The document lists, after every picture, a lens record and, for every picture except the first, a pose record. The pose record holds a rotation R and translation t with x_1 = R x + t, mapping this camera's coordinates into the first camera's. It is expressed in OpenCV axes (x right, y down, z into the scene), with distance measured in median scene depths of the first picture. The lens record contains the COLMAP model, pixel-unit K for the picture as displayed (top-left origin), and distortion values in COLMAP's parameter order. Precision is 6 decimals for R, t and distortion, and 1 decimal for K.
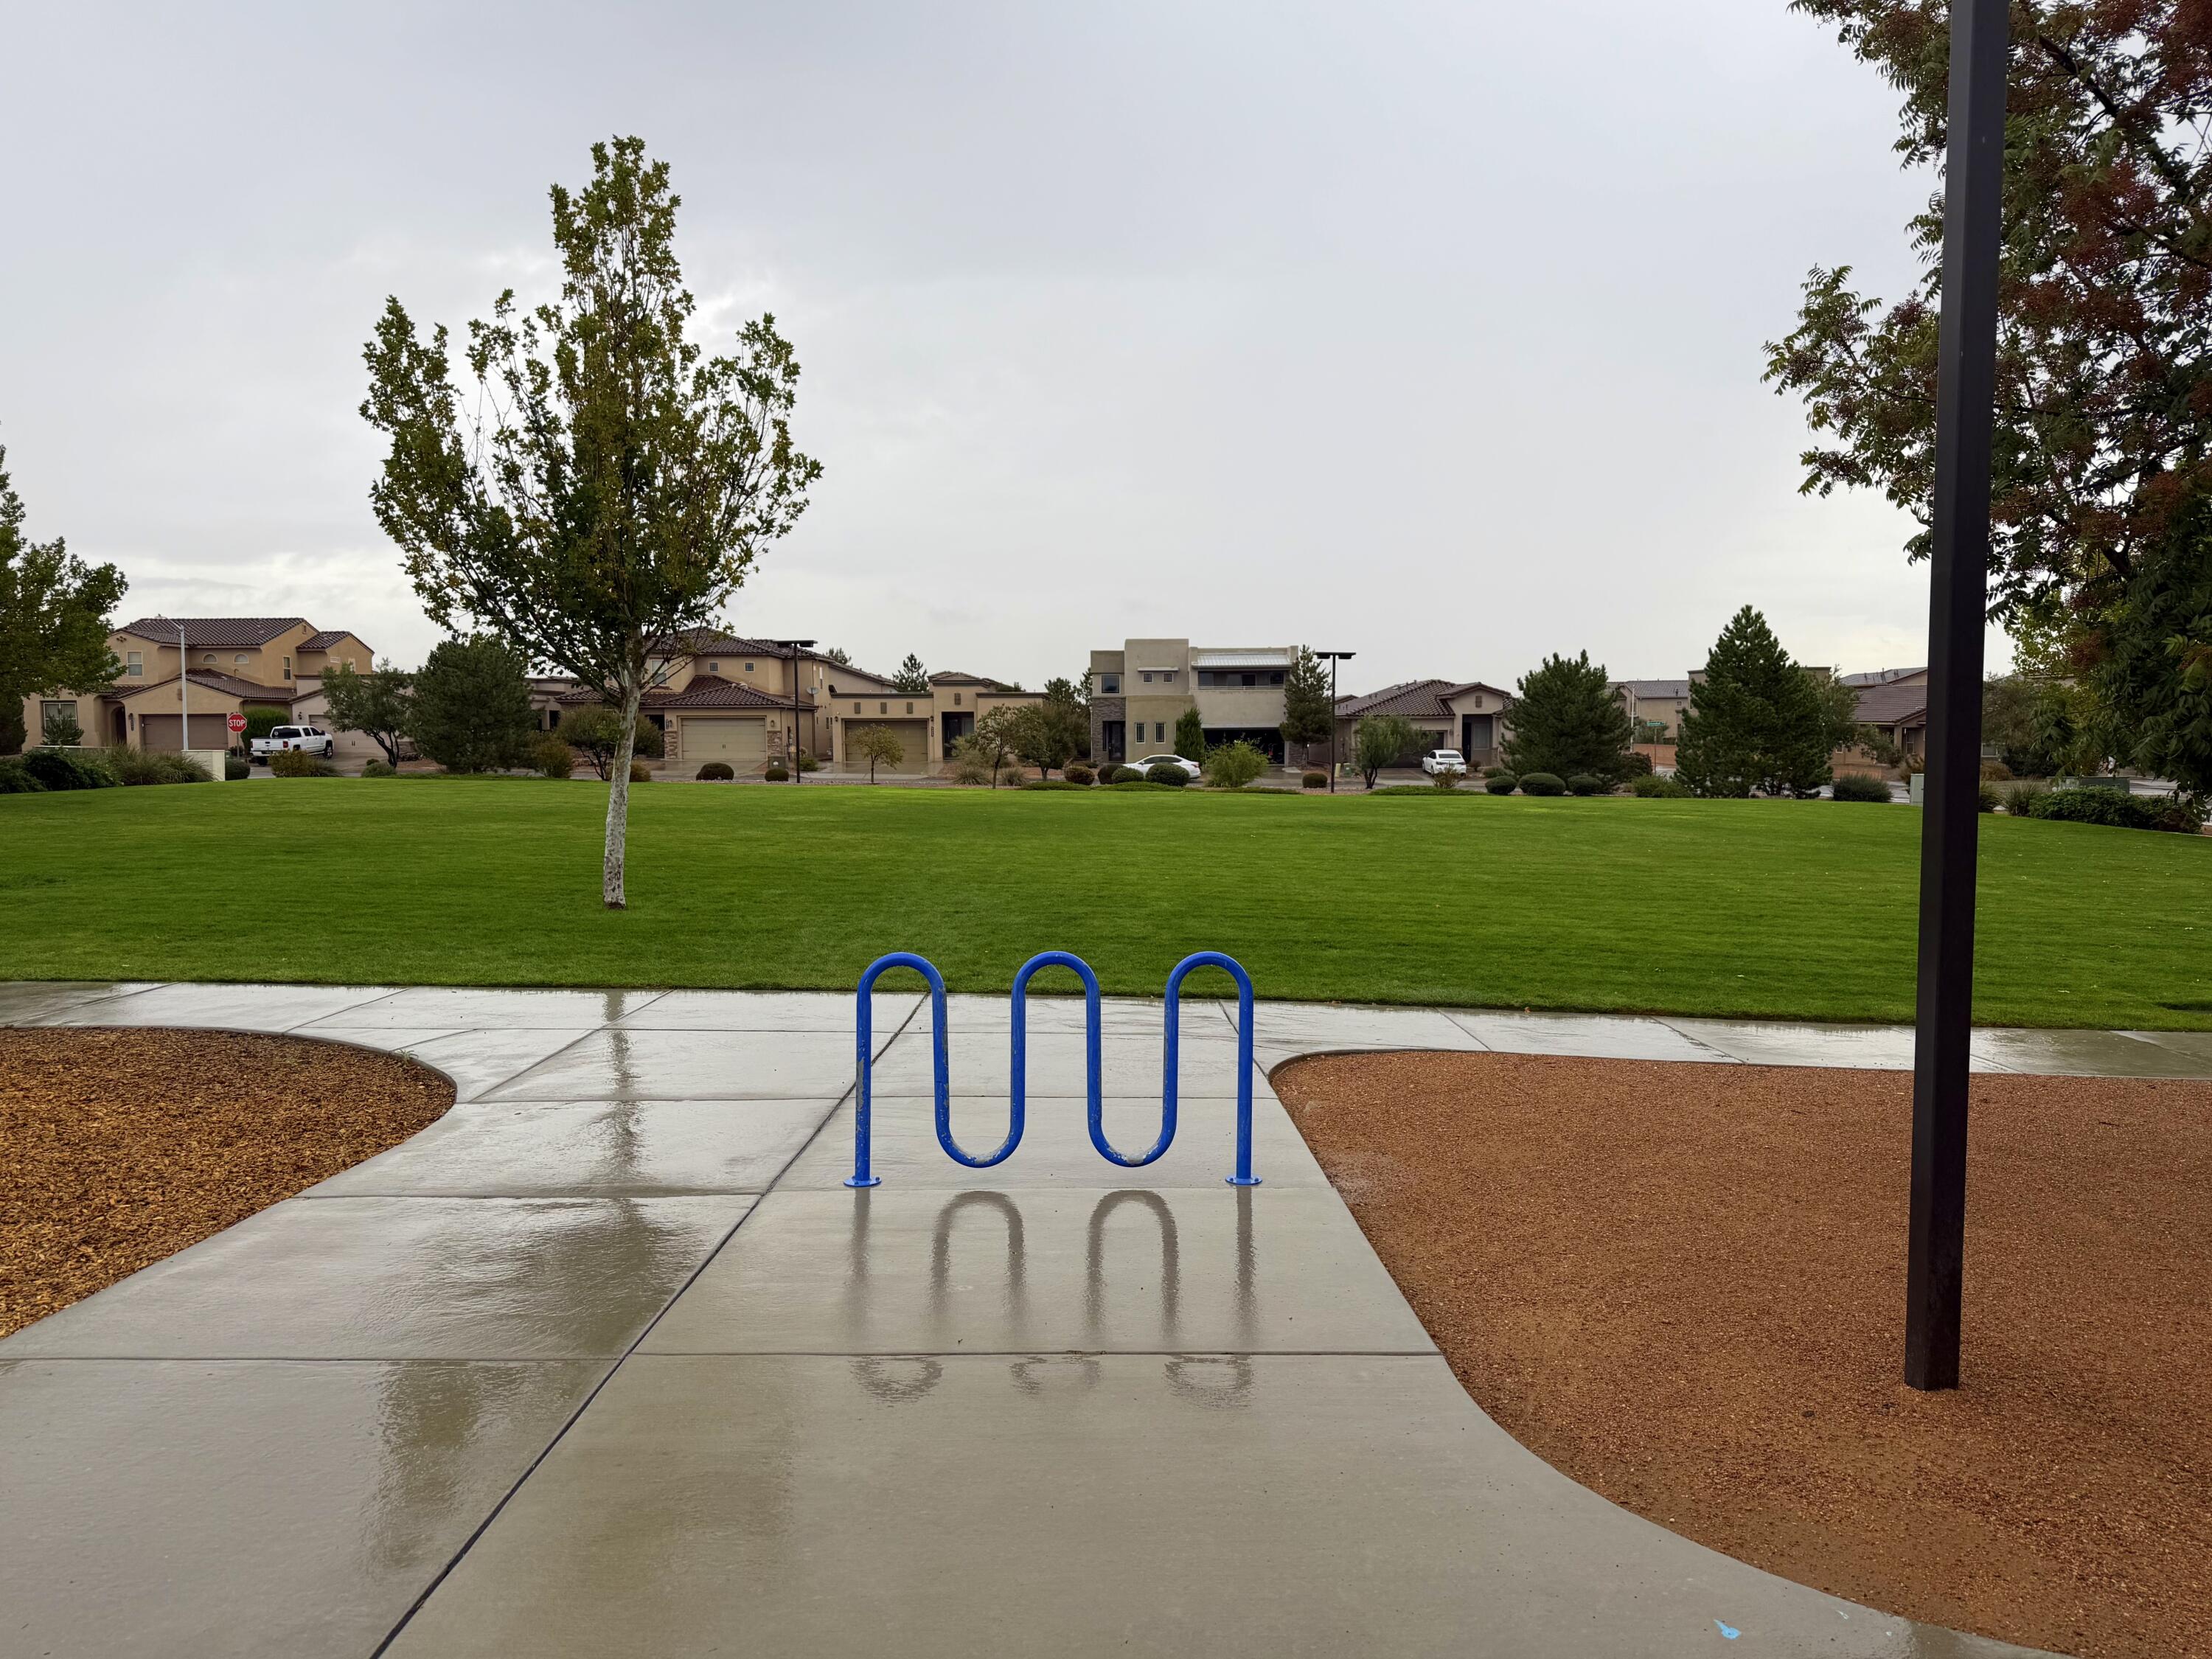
lens RADIAL K [[1570.3, 0, 1115.7], [0, 1570.3, 835.8], [0, 0, 1]] dist [0.050039, -0.002784]
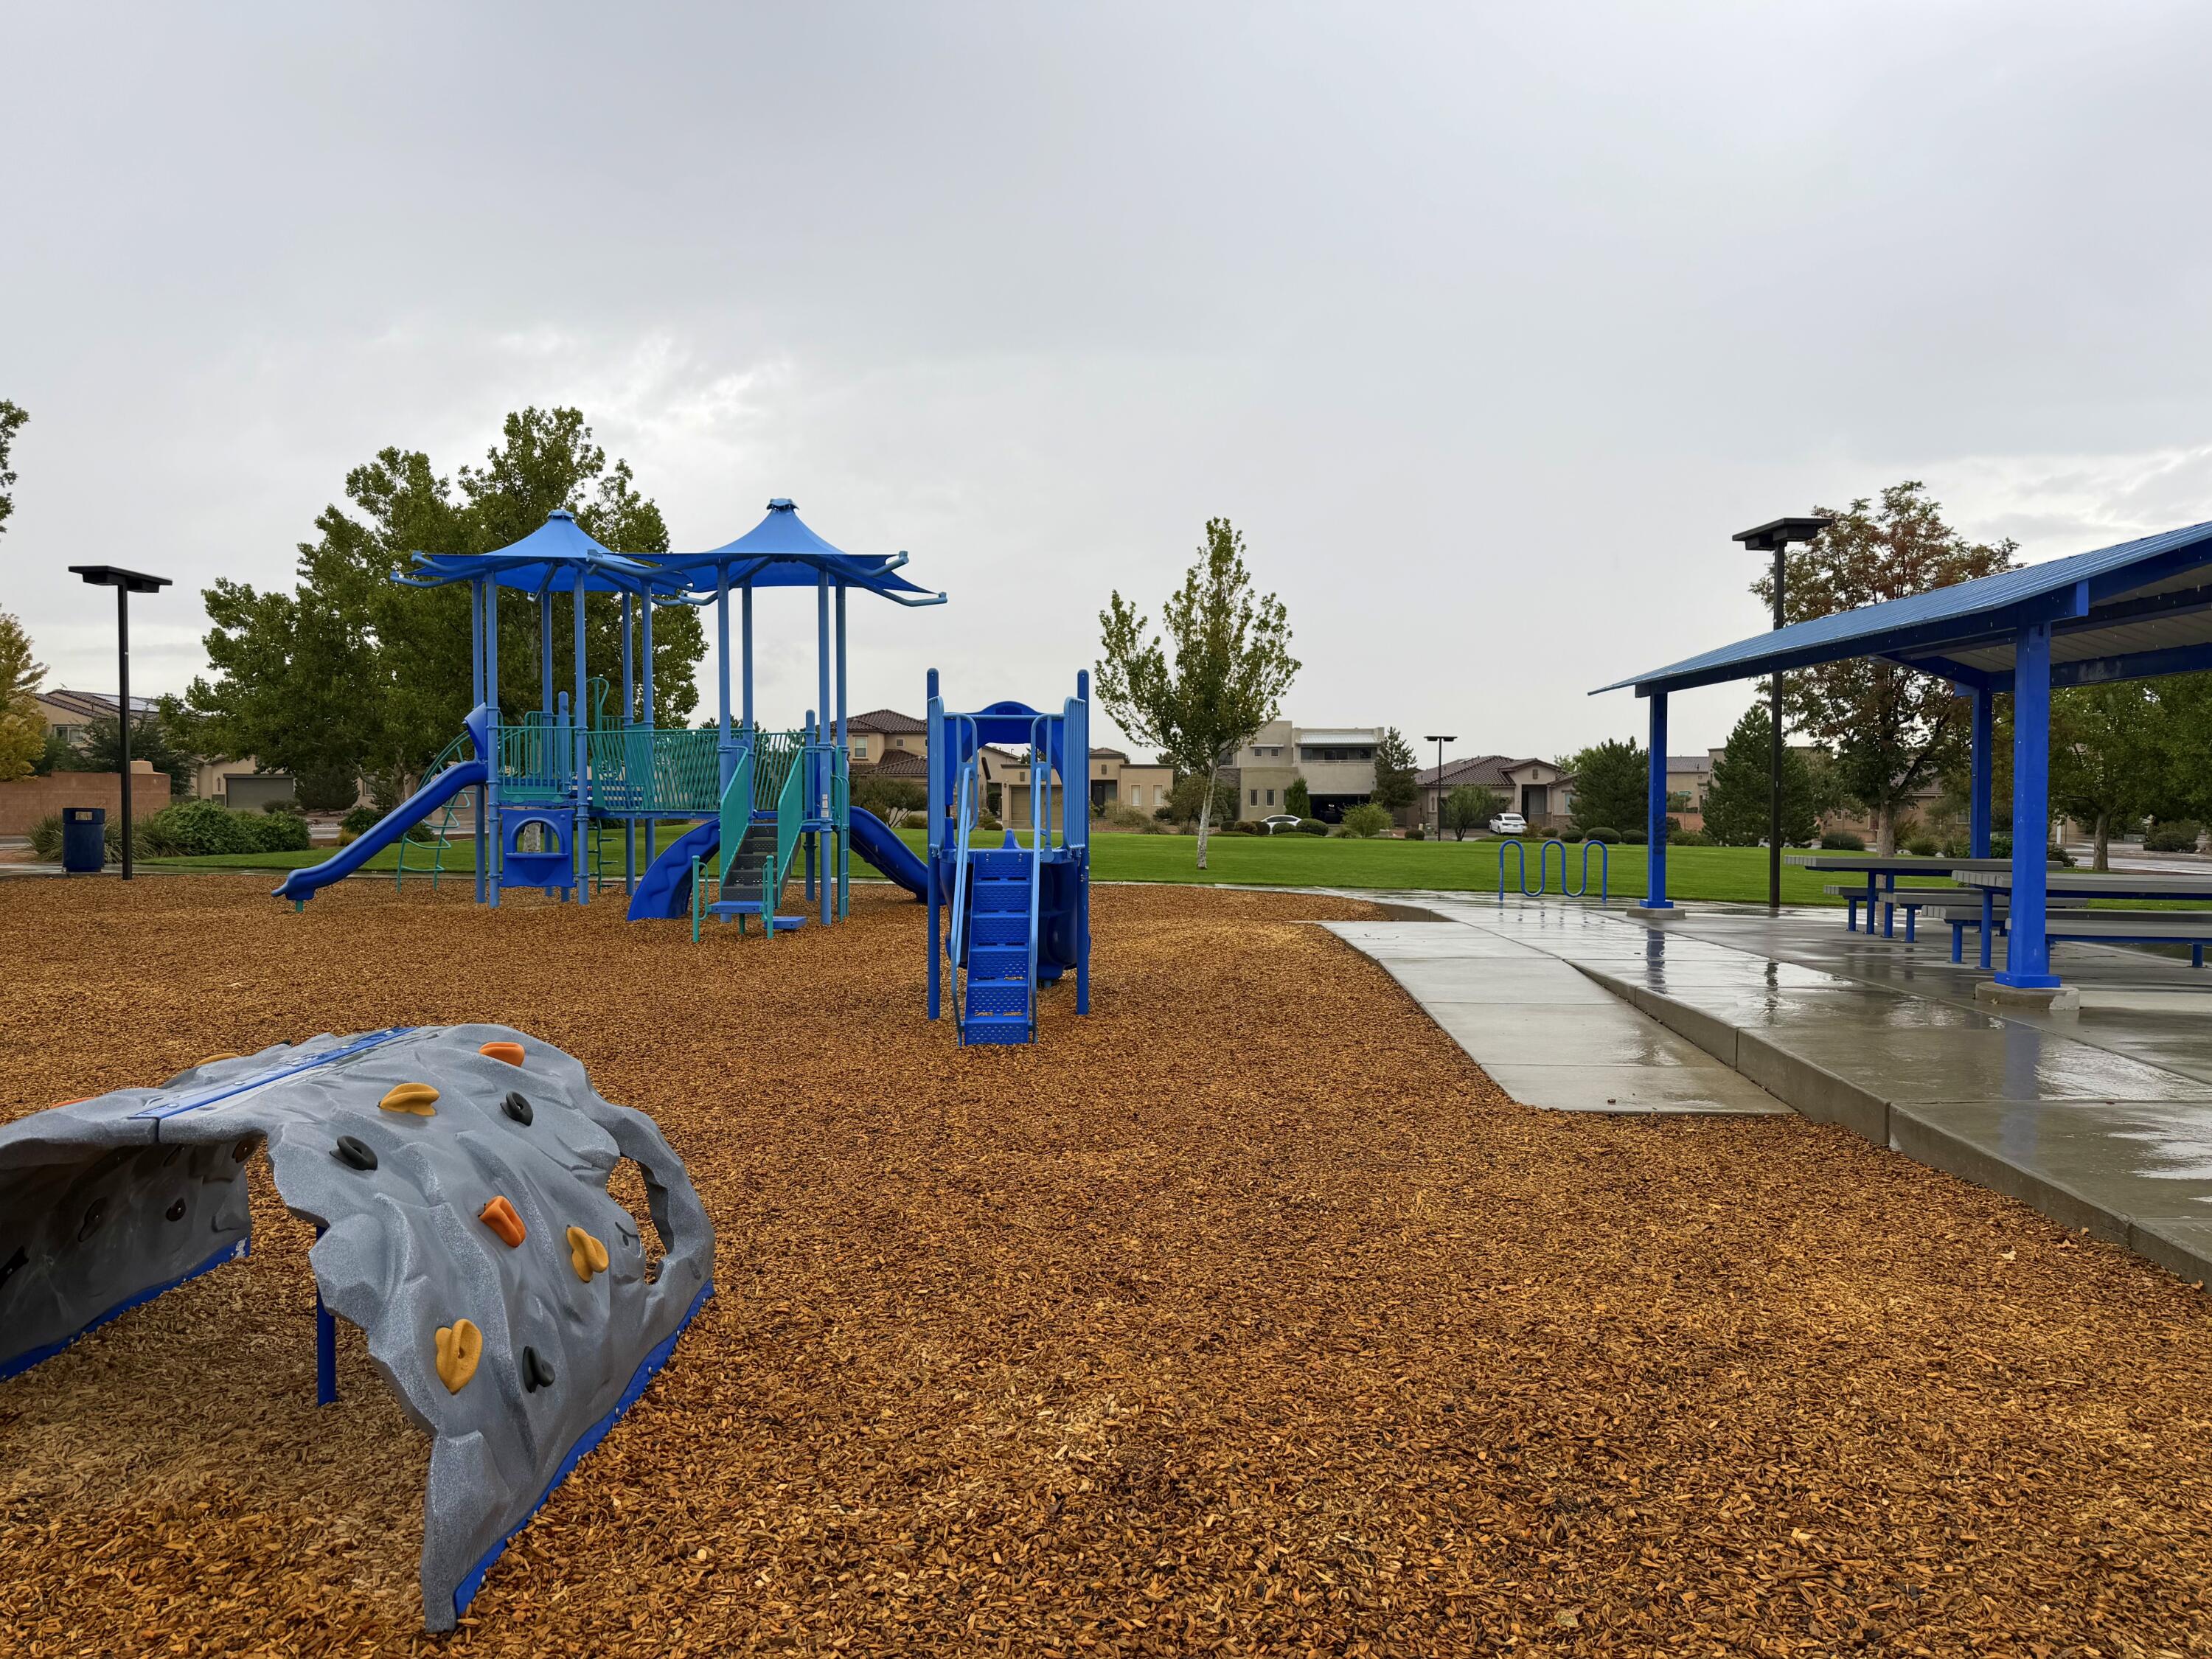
lens RADIAL K [[1570.3, 0, 1096.1], [0, 1570.3, 824.9], [0, 0, 1]] dist [0.050039, -0.002784]
pose [[0.999729, 0.006811, -0.022251, -0.080416], [-0.007930, 0.998686, -0.050633, 0.017863], [0.021877, 0.050796, 0.998469, -0.216350]]
